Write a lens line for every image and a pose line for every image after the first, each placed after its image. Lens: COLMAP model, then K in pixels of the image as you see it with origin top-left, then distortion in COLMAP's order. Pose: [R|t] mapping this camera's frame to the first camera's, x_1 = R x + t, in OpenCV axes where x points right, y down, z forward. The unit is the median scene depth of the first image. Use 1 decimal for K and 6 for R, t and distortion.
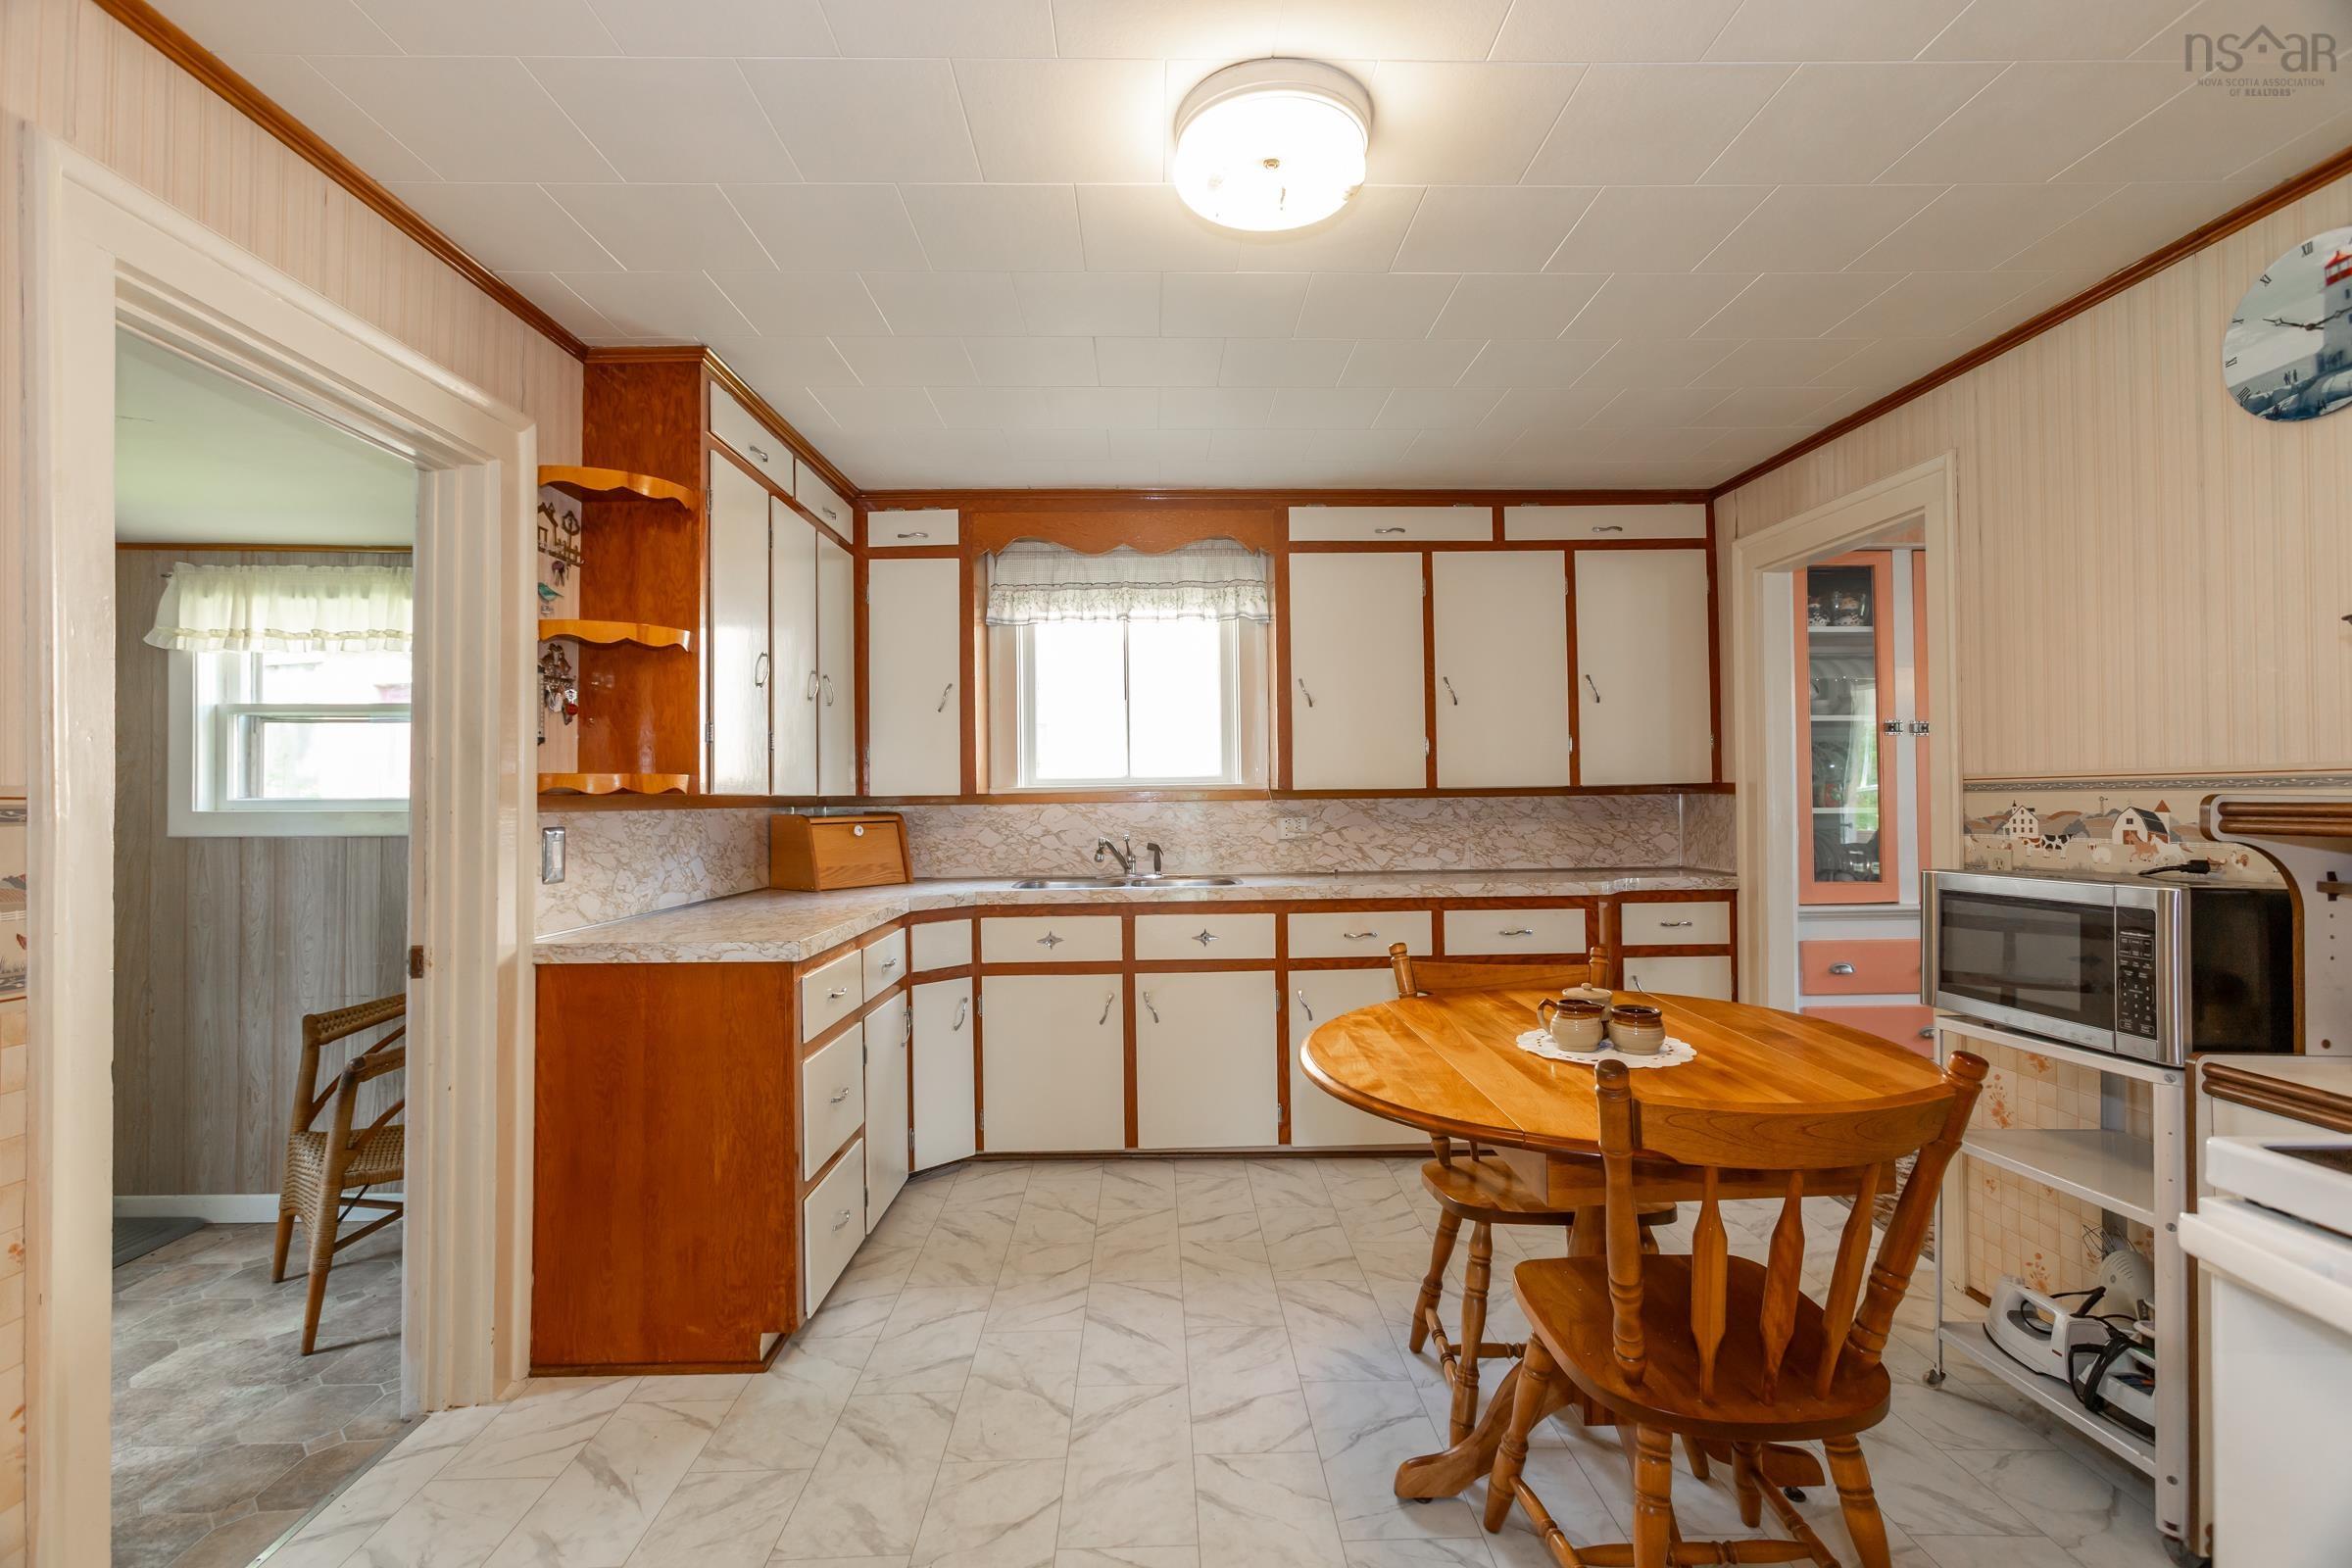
lens RADIAL K [[1037.7, 0, 1163.4], [0, 1037.7, 784.1], [0, 0, 1]] dist [-0.026522, 0.013869]
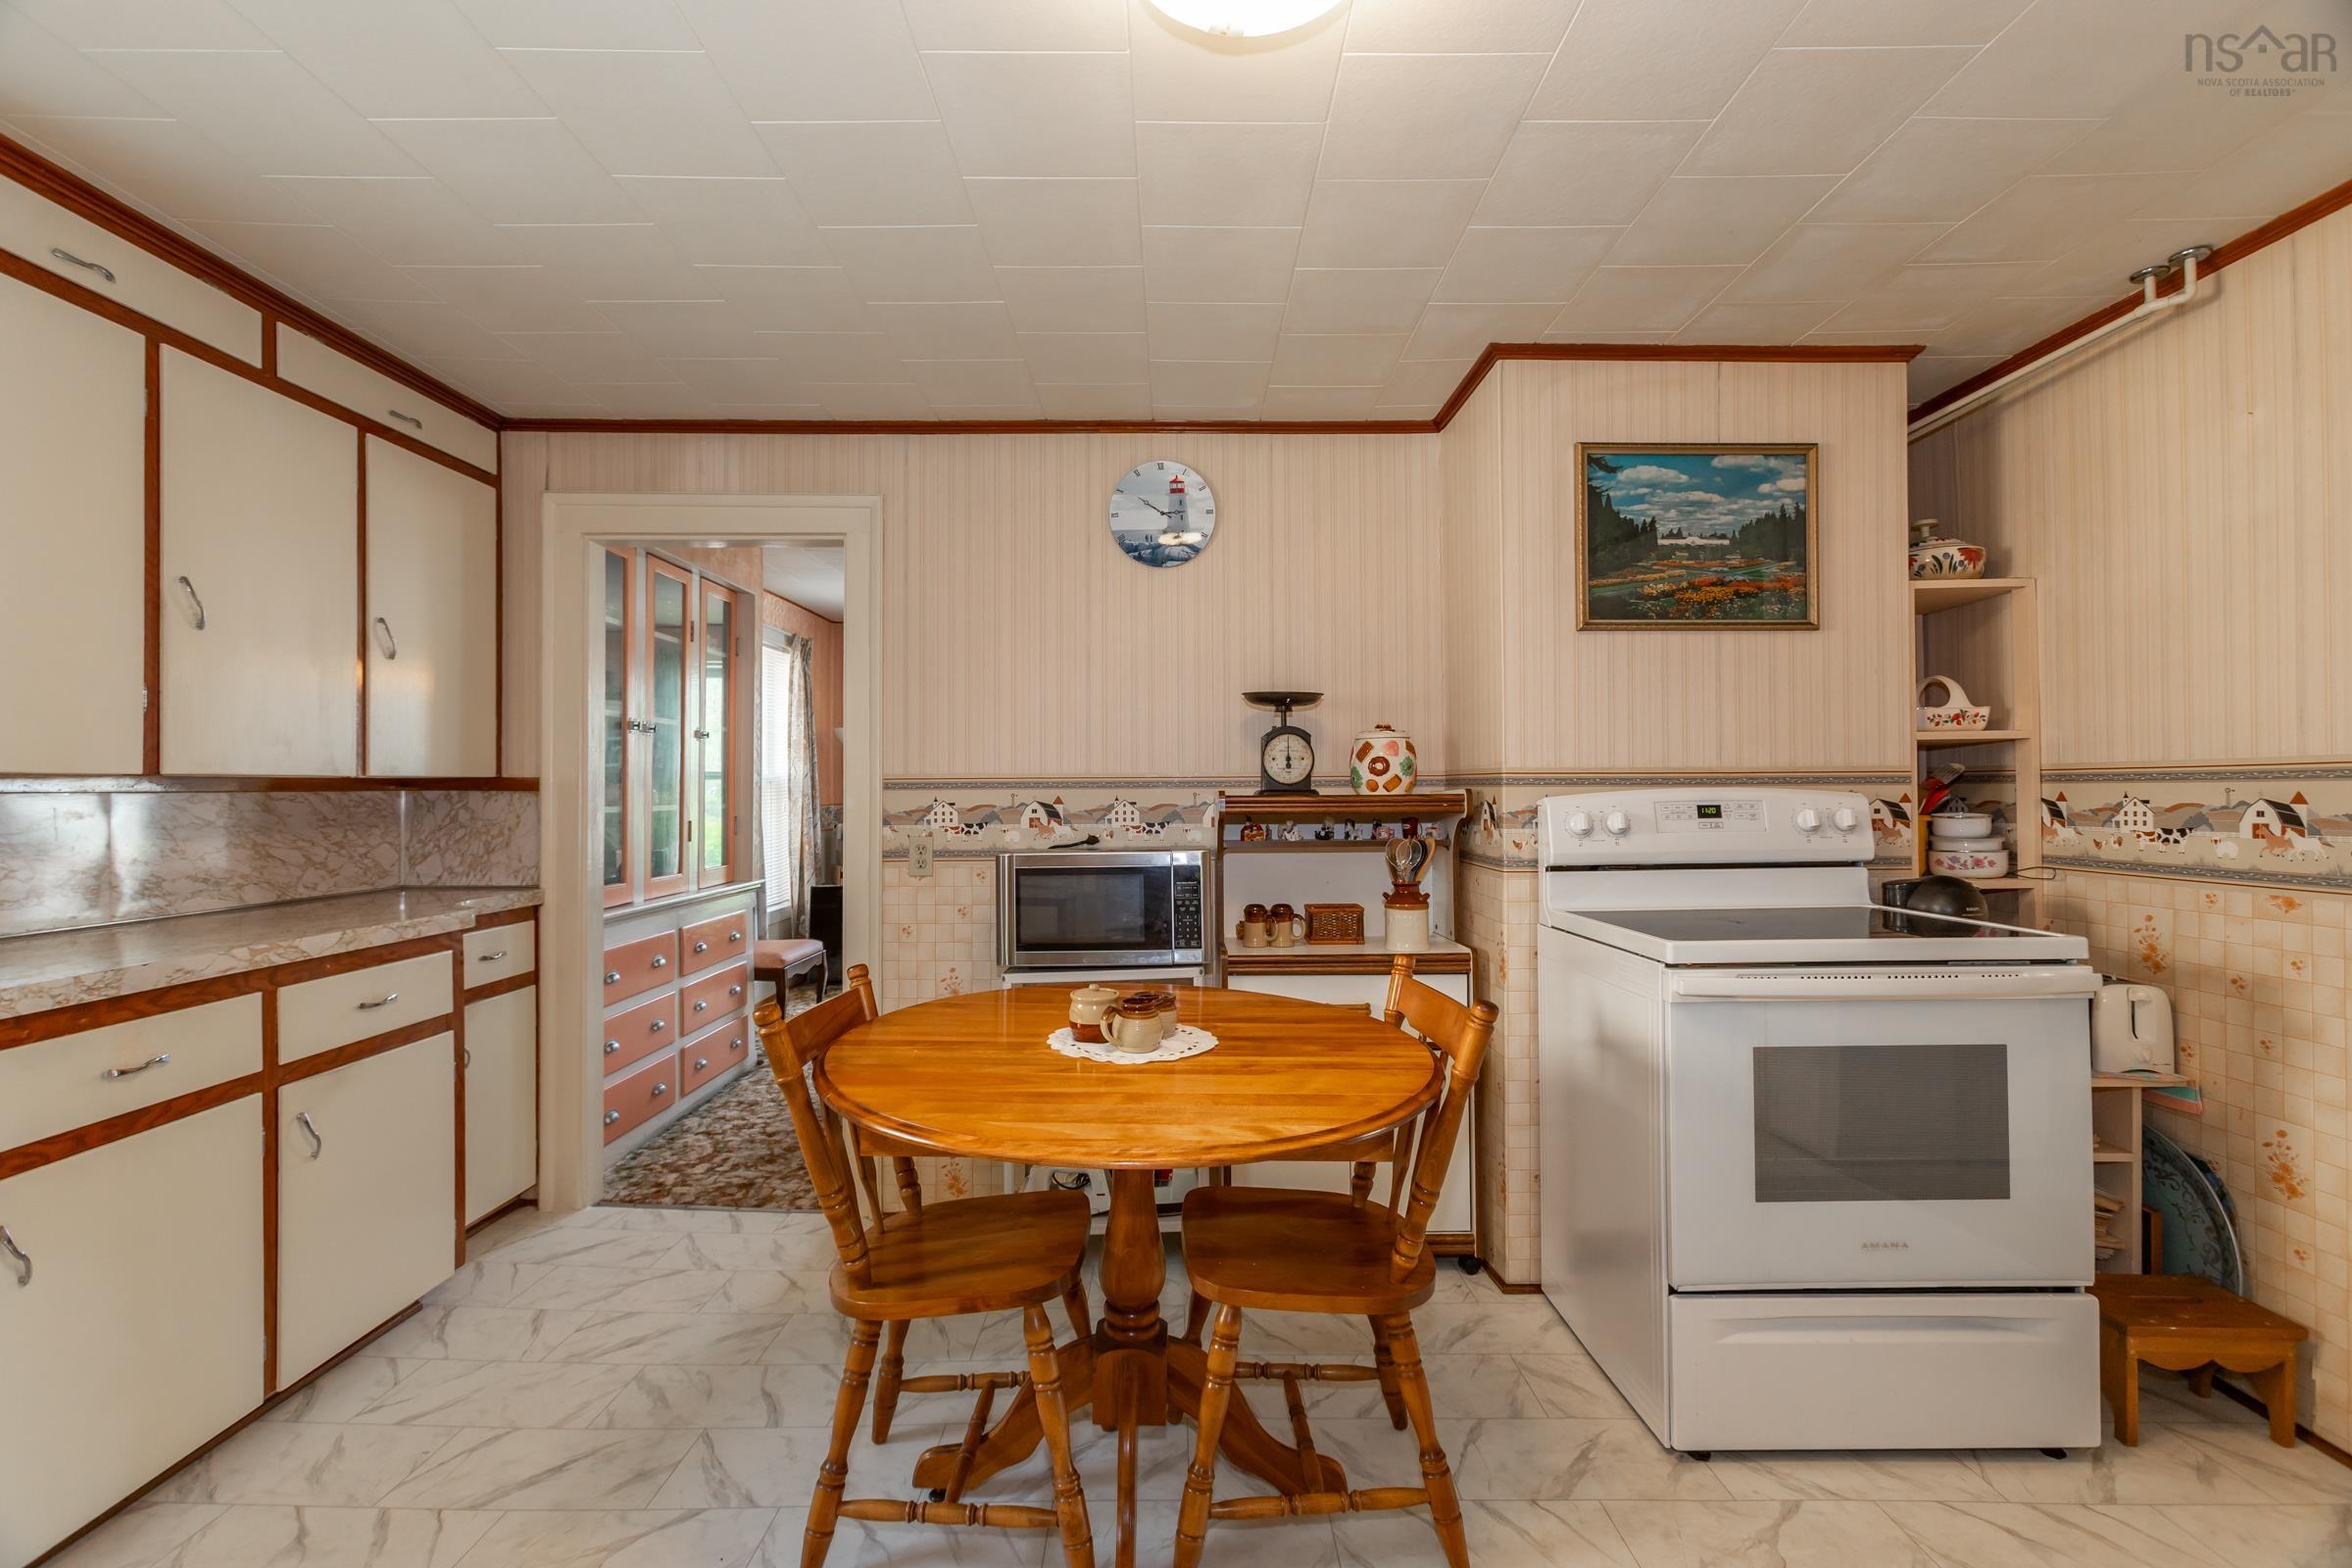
lens RADIAL K [[1037.1, 0, 1176.0], [0, 1037.1, 784.0], [0, 0, 1]] dist [-0.024536, 0.005889]
pose [[0.009385, 0.017576, 0.999801, -0.294112], [-0.010656, 0.999790, -0.017476, 0.013700], [-0.999899, -0.010490, 0.009570, 0.497642]]
